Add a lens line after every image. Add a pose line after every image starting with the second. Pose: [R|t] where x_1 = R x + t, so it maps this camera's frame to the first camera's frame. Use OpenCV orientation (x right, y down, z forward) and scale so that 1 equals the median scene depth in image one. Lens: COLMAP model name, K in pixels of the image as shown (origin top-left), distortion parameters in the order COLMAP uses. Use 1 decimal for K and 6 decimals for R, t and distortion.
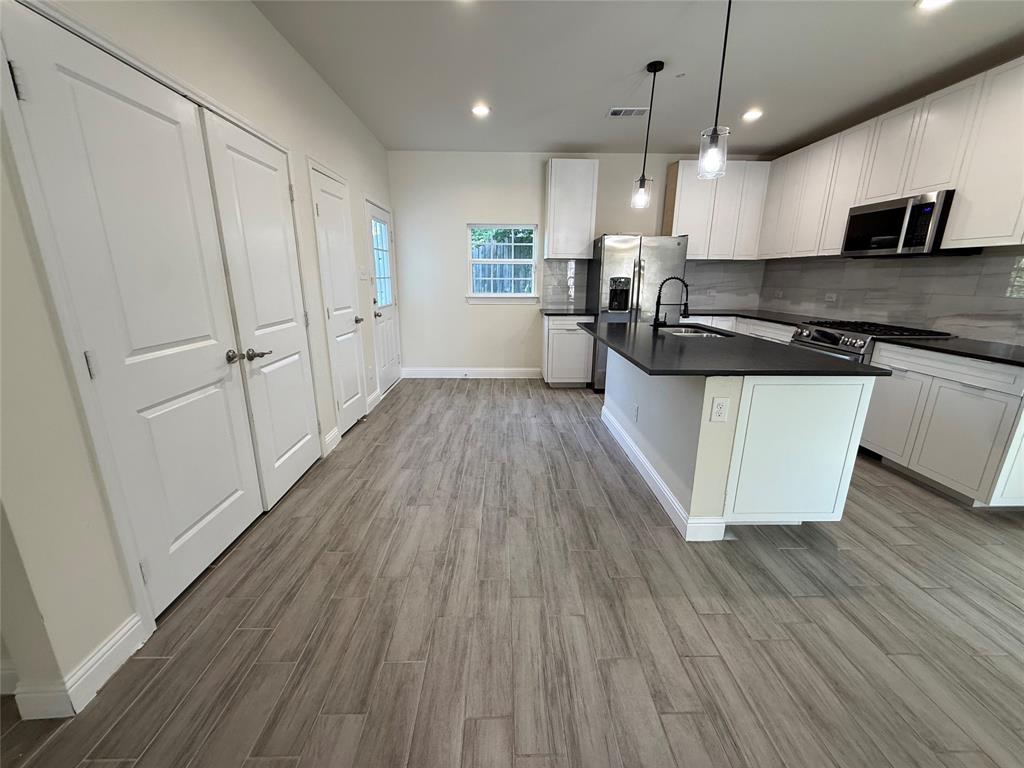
lens RADIAL K [[405.9, 0, 512.0], [0, 405.9, 384.0], [0, 0, 1]] dist [0.000334, -0.003882]
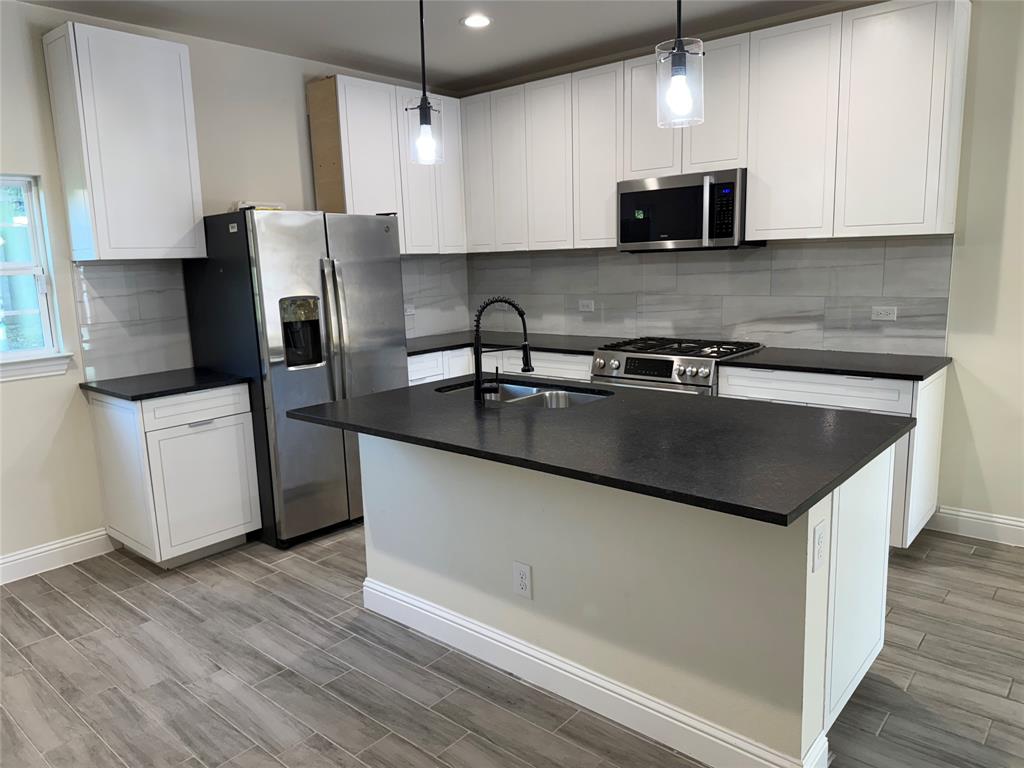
lens RADIAL K [[716.4, 0, 512.0], [0, 716.4, 384.0], [0, 0, 1]] dist [0.003548, -0.006604]
pose [[0.669171, -0.154793, 0.726807, -0.222432], [0.226373, 0.974040, -0.000974, -0.125614], [-0.707789, 0.165182, 0.686841, 0.313526]]
